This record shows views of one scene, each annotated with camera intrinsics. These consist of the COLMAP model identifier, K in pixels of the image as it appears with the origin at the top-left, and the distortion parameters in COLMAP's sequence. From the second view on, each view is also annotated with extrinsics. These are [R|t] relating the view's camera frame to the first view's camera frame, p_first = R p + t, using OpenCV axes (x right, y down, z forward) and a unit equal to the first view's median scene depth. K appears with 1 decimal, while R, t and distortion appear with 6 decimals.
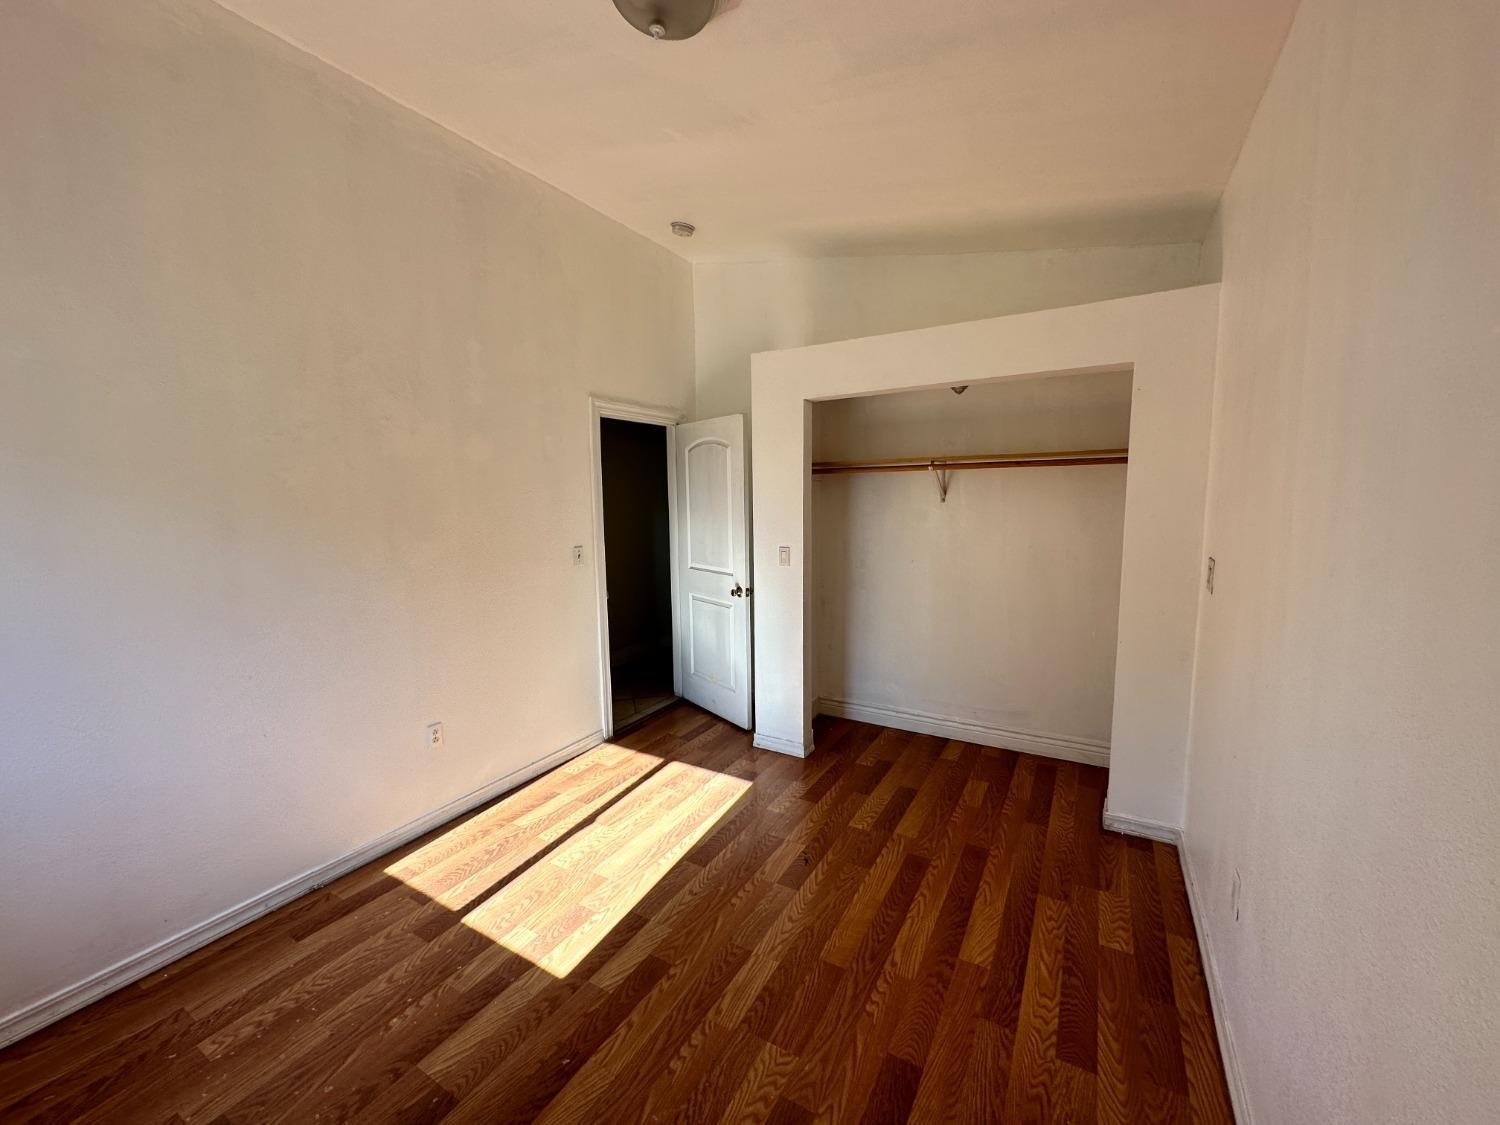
lens RADIAL K [[597.8, 0, 750.0], [0, 597.8, 562.5], [0, 0, 1]] dist [-0.001919, -0.000184]
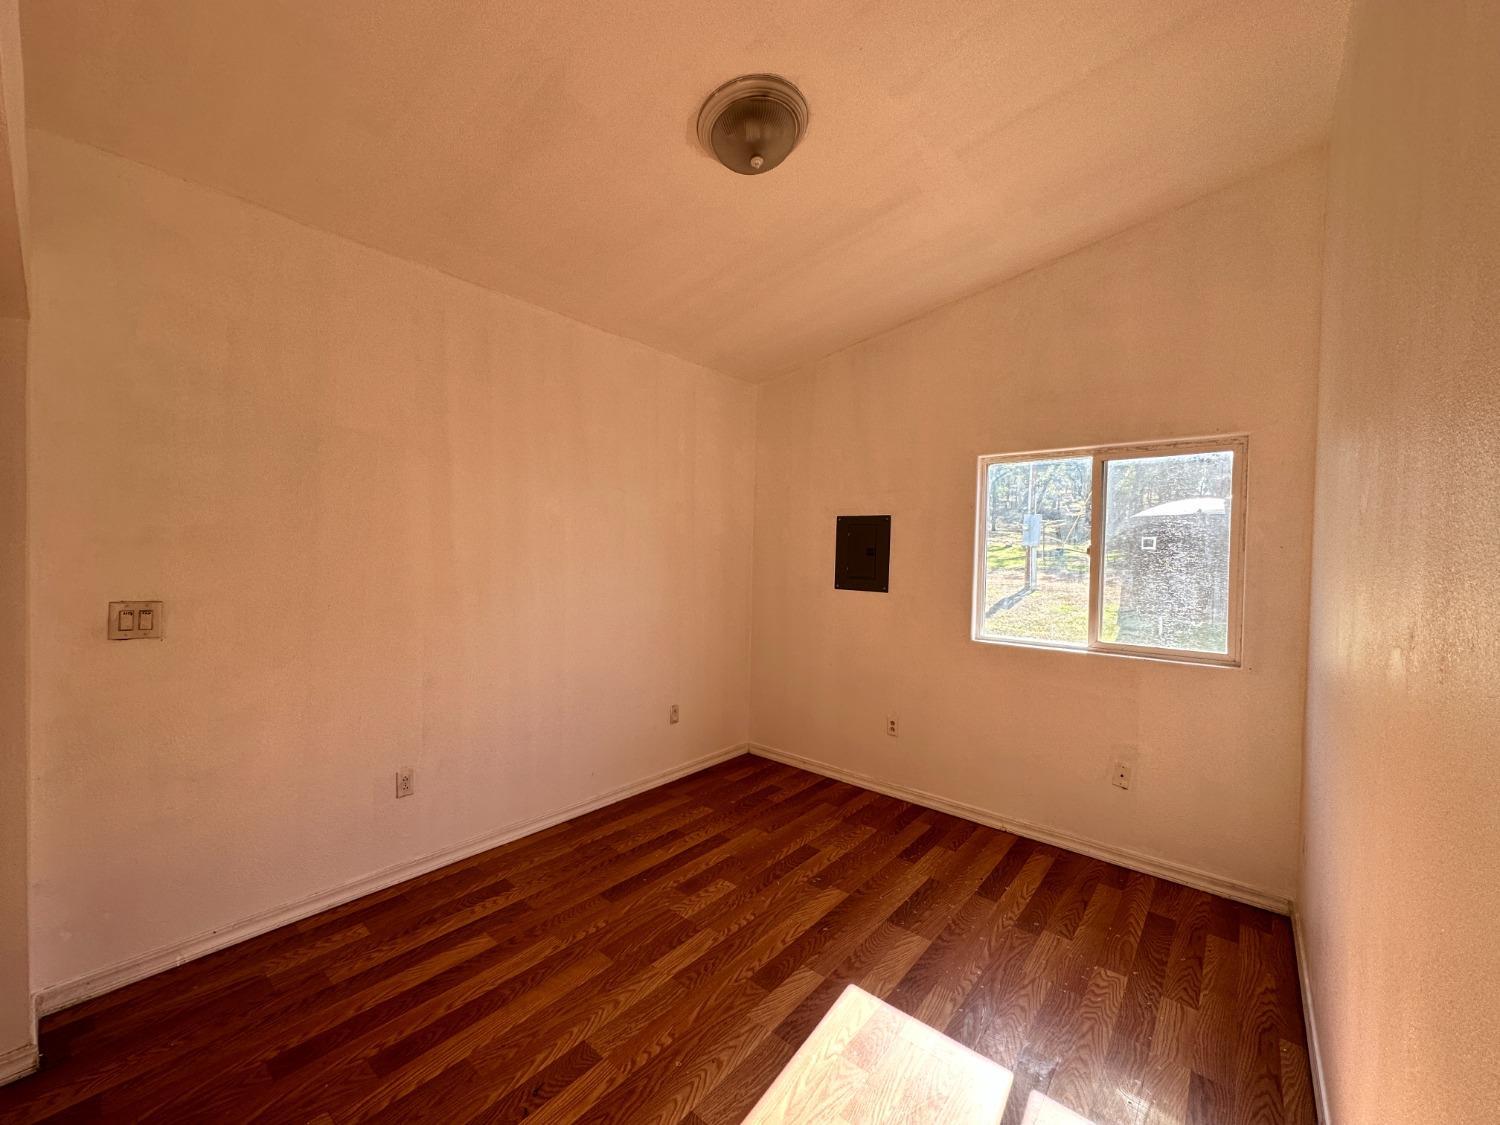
lens RADIAL K [[597.8, 0, 750.0], [0, 597.8, 562.5], [0, 0, 1]] dist [-0.001919, -0.000184]
pose [[-0.986191, -0.011410, 0.165217, -0.298007], [0.009582, 0.992021, 0.125704, -0.188251], [-0.165333, 0.125552, -0.978214, 1.942072]]
